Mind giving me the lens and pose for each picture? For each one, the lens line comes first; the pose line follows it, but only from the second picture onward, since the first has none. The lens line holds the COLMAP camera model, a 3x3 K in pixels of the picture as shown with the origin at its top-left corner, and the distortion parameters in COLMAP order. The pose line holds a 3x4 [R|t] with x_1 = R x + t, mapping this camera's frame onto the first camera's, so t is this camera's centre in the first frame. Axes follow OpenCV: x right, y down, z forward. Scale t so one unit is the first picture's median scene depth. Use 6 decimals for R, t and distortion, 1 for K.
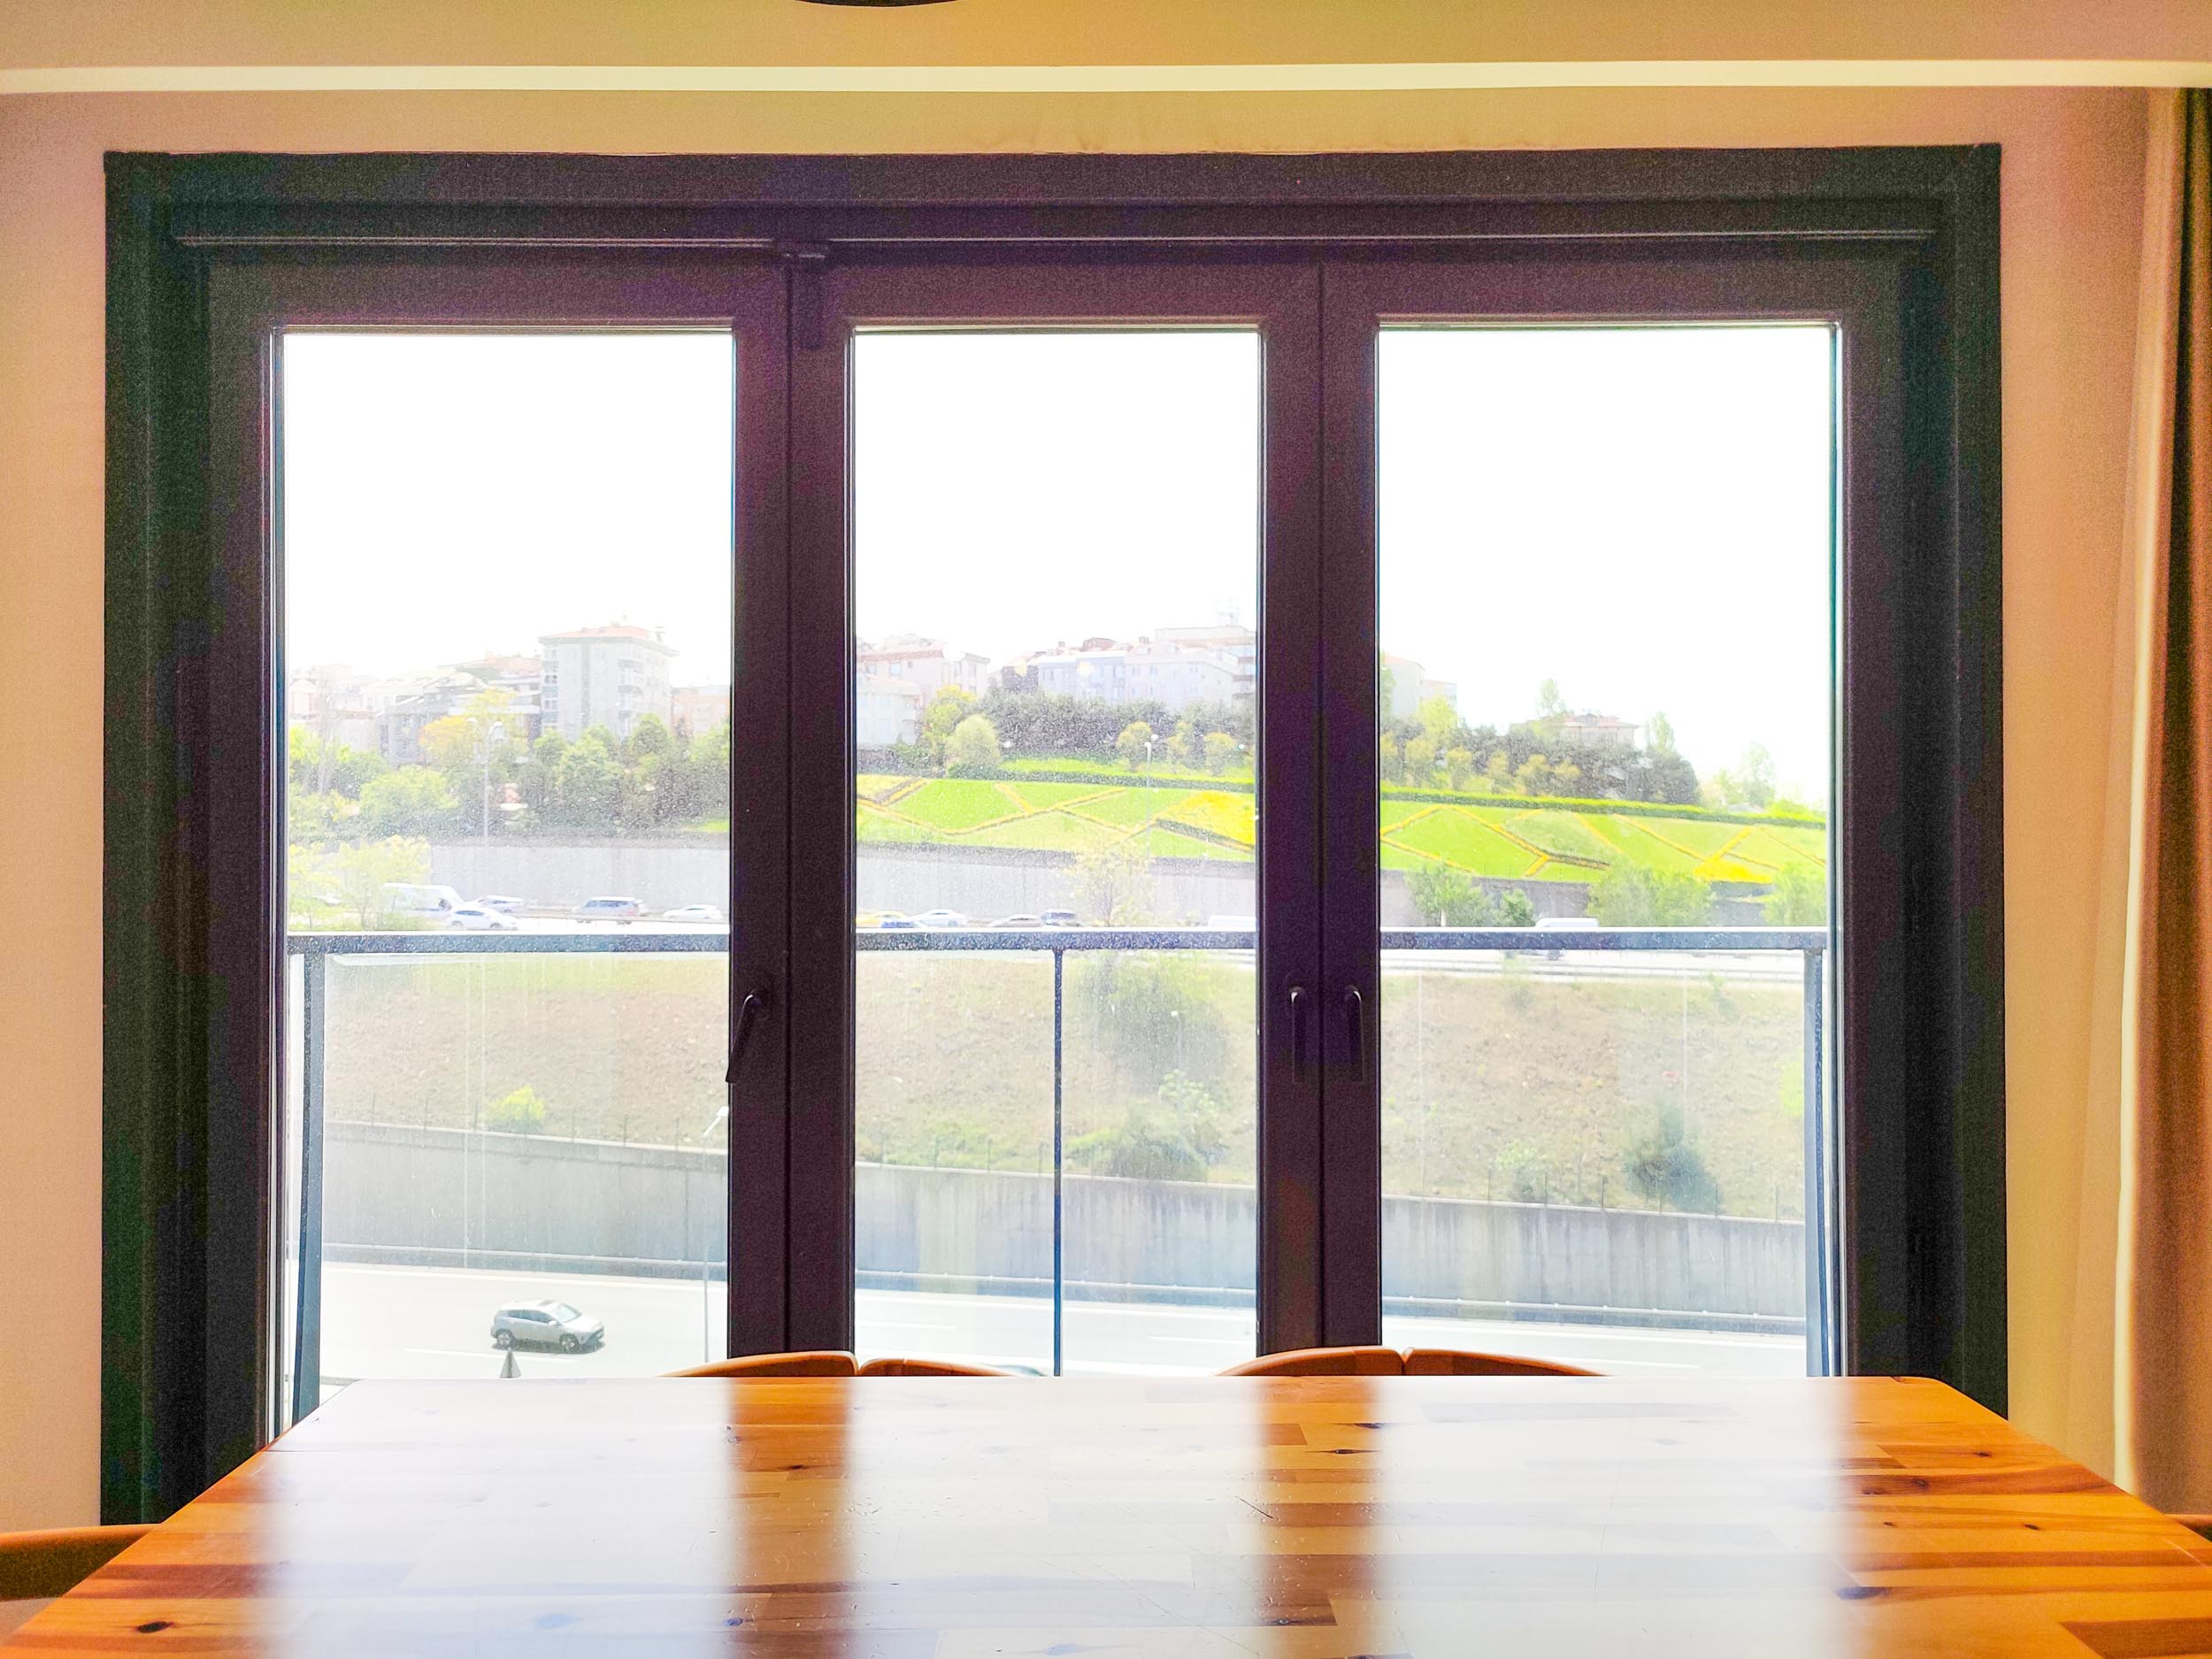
lens RADIAL K [[1638.3, 0, 1095.7], [0, 1638.3, 840.6], [0, 0, 1]] dist [0.026915, -0.019925]
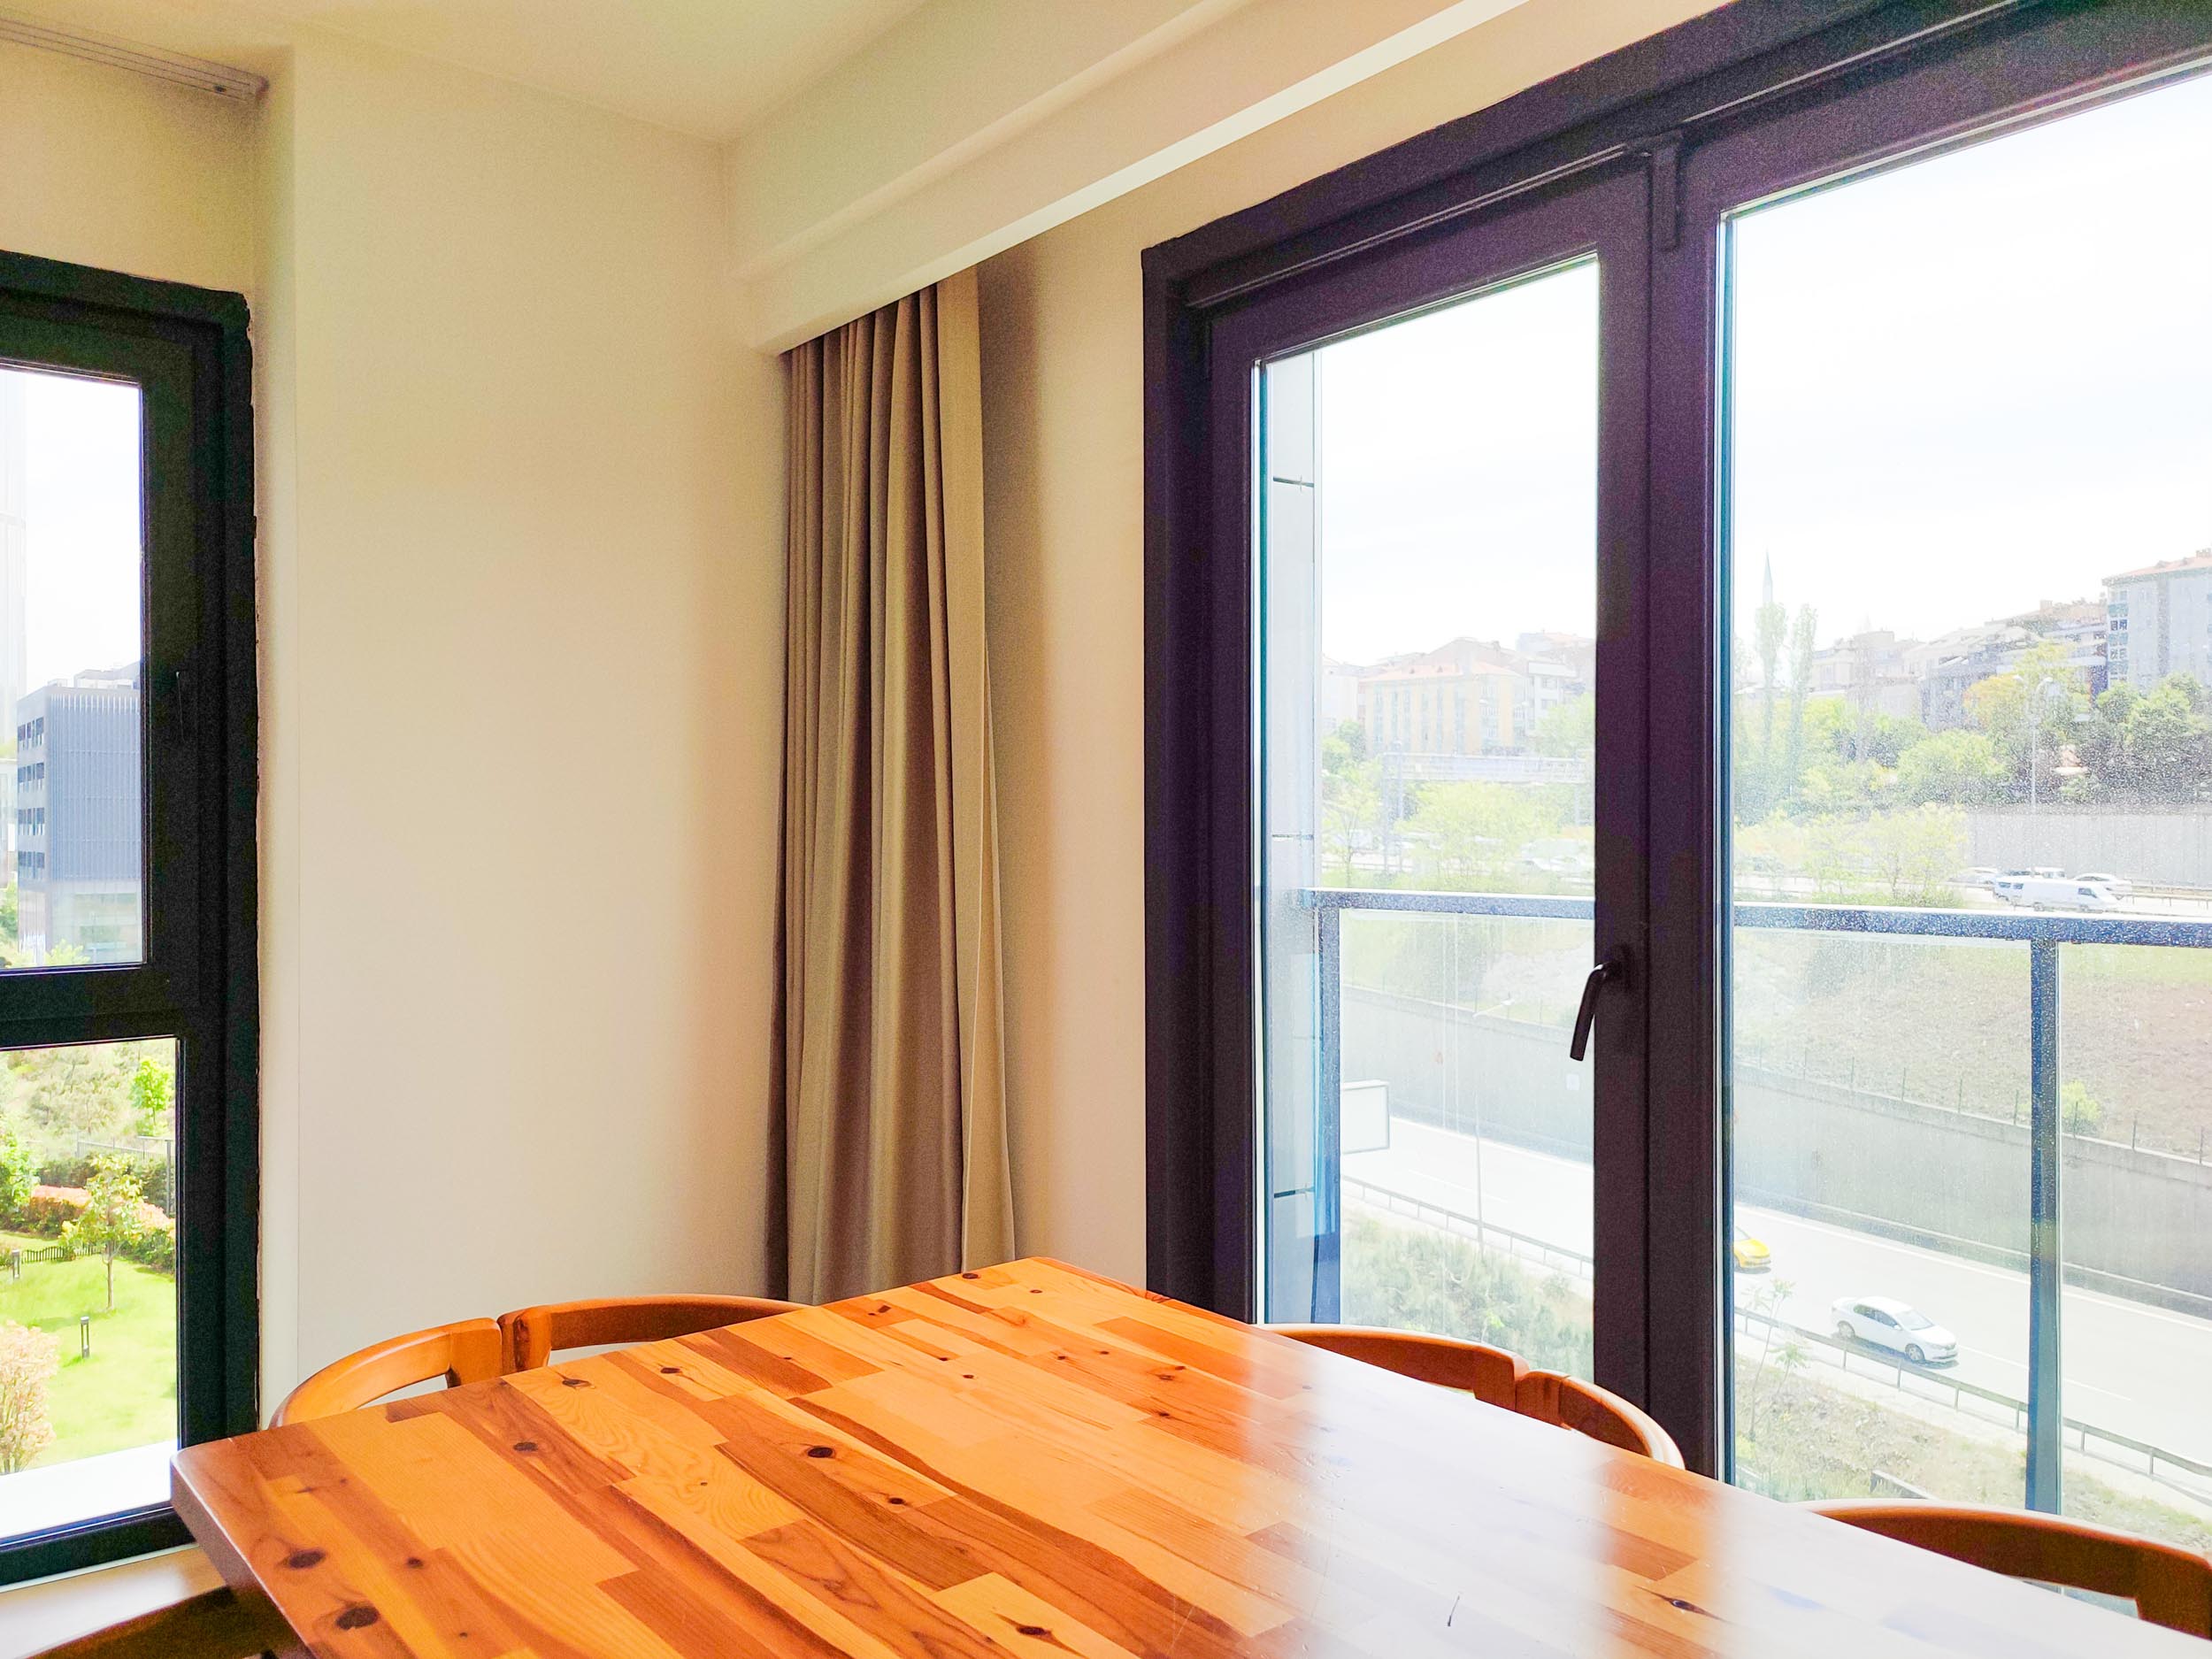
lens RADIAL K [[1638.3, 0, 1067.6], [0, 1638.3, 821.5], [0, 0, 1]] dist [0.026915, -0.019925]
pose [[0.630072, -0.002156, -0.776534, 0.314494], [0.007694, 0.999964, 0.003466, 0.005695], [0.776499, -0.008159, 0.630066, 0.175148]]
